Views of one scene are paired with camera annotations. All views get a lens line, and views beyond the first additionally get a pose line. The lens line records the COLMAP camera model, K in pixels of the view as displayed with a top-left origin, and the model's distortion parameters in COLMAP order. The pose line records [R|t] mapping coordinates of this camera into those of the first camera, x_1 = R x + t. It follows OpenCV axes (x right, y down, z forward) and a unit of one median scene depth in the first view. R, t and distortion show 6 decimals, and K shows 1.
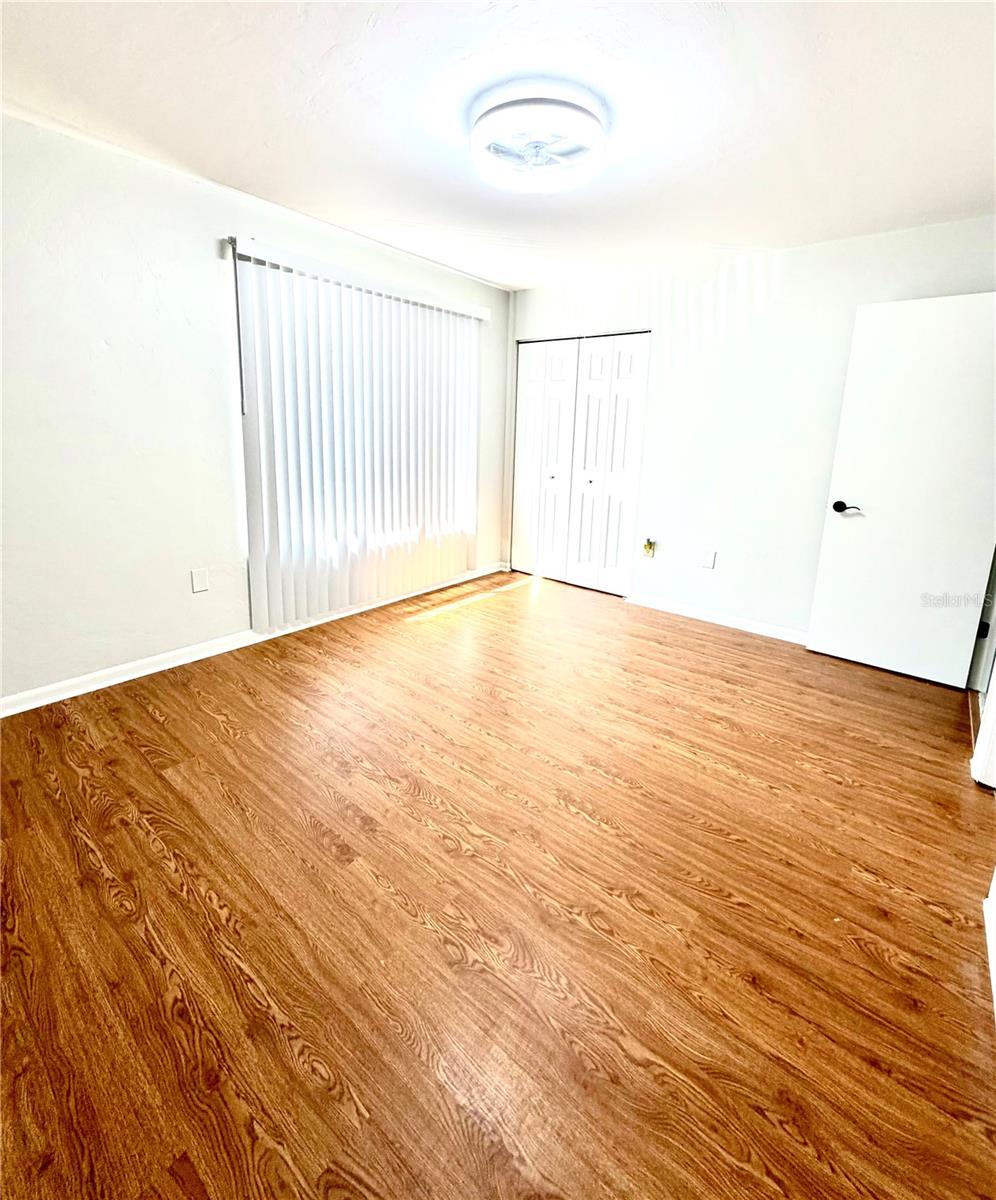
lens RADIAL K [[542.1, 0, 500.4], [0, 542.1, 599.0], [0, 0, 1]] dist [-0.004055, -0.001241]
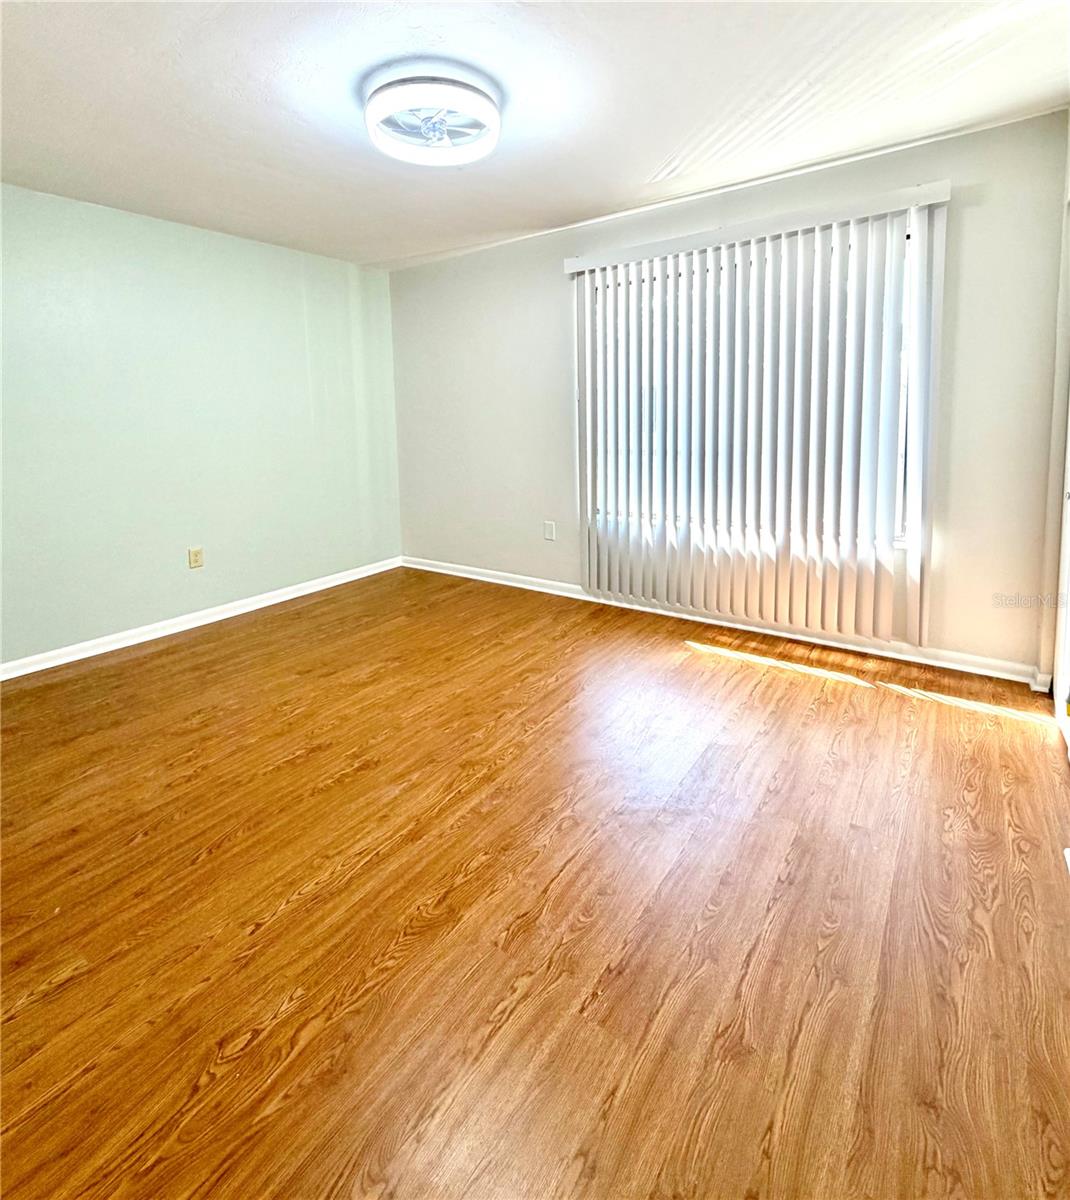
lens RADIAL K [[517.3, 0, 536.2], [0, 517.3, 595.9], [0, 0, 1]] dist [-0.002593, 0.001119]
pose [[0.076255, 0.292835, -0.953117, 1.023825], [-0.277707, 0.924314, 0.261767, -0.319183], [0.957635, 0.244726, 0.151806, 1.115165]]
